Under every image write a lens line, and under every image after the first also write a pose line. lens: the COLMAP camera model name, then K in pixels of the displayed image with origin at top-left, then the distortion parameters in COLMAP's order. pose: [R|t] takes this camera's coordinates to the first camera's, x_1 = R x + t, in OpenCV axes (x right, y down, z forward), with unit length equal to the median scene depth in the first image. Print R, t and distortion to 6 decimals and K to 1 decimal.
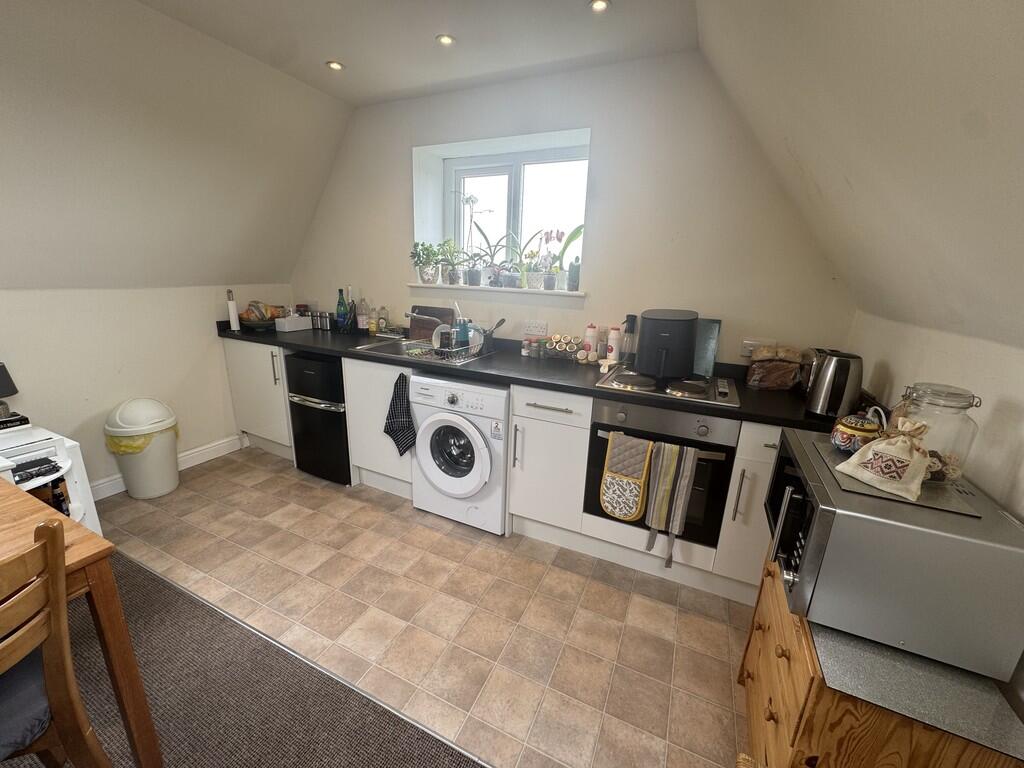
lens RADIAL K [[408.2, 0, 512.8], [0, 408.2, 383.6], [0, 0, 1]] dist [-0.001965, -0.000232]
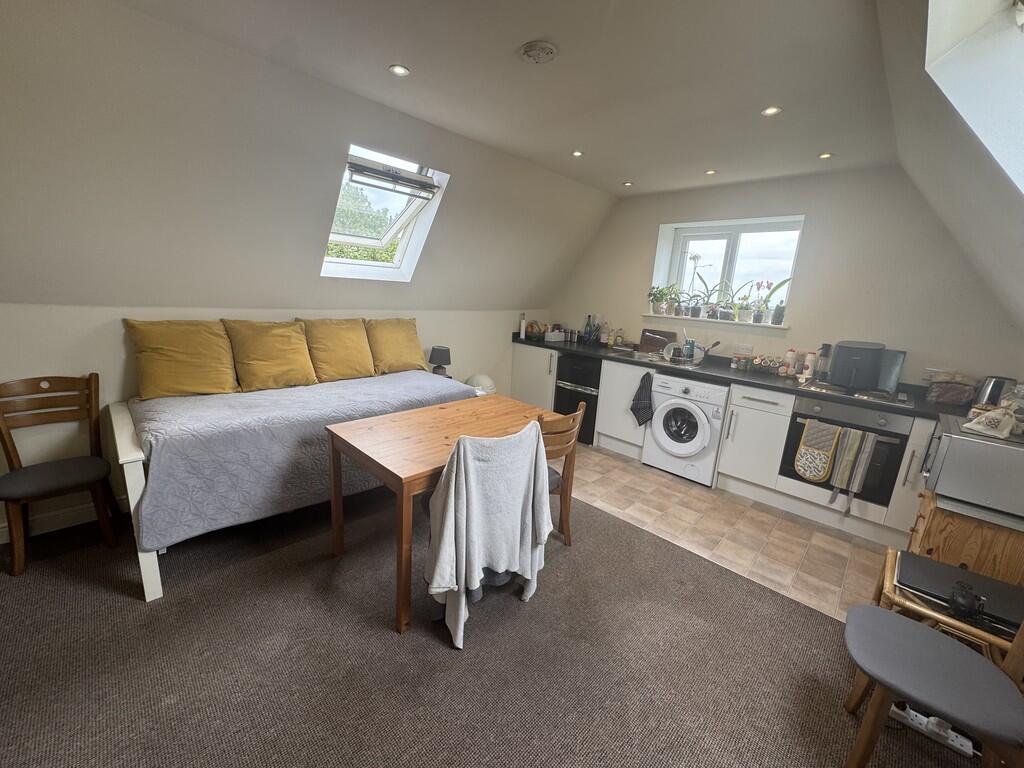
lens RADIAL K [[408.2, 0, 512.8], [0, 408.2, 383.6], [0, 0, 1]] dist [-0.001965, -0.000232]
pose [[0.943915, 0.093189, -0.316766, -0.268773], [-0.110084, 0.993276, -0.035824, 0.134383], [0.311298, 0.068686, 0.947827, -0.645077]]
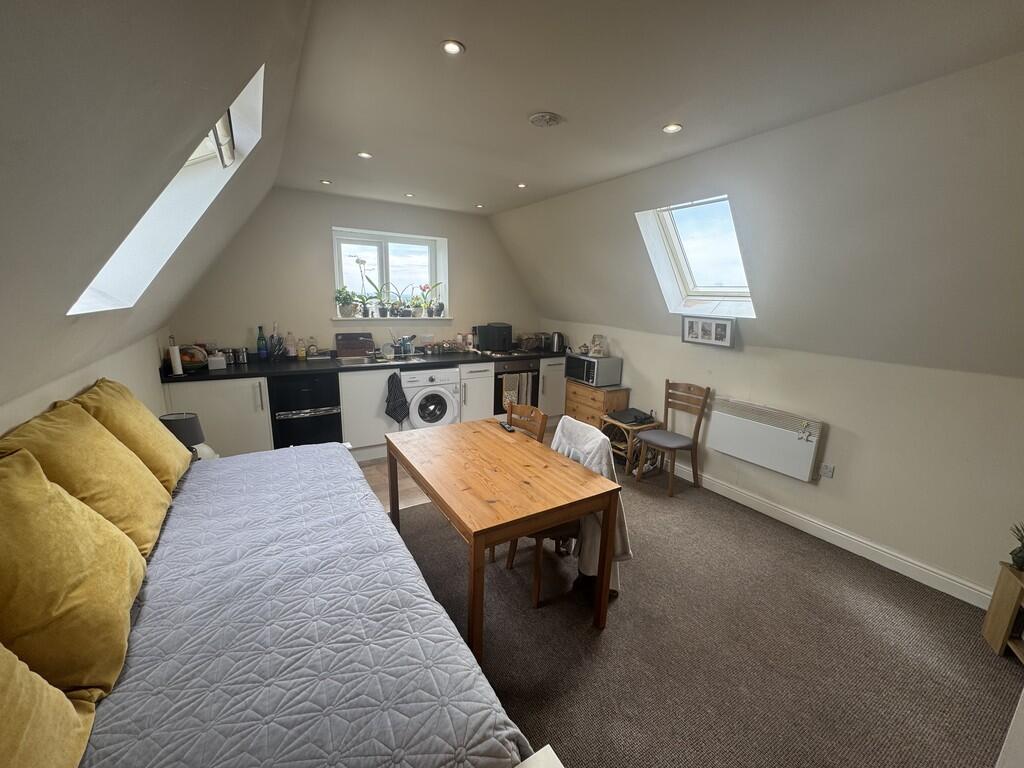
lens RADIAL K [[408.2, 0, 512.8], [0, 408.2, 383.6], [0, 0, 1]] dist [-0.001965, -0.000232]
pose [[0.545954, -0.196645, 0.814411, -1.409648], [0.211386, 0.972947, 0.093219, -0.035251], [-0.810710, 0.121262, 0.572752, -0.346736]]
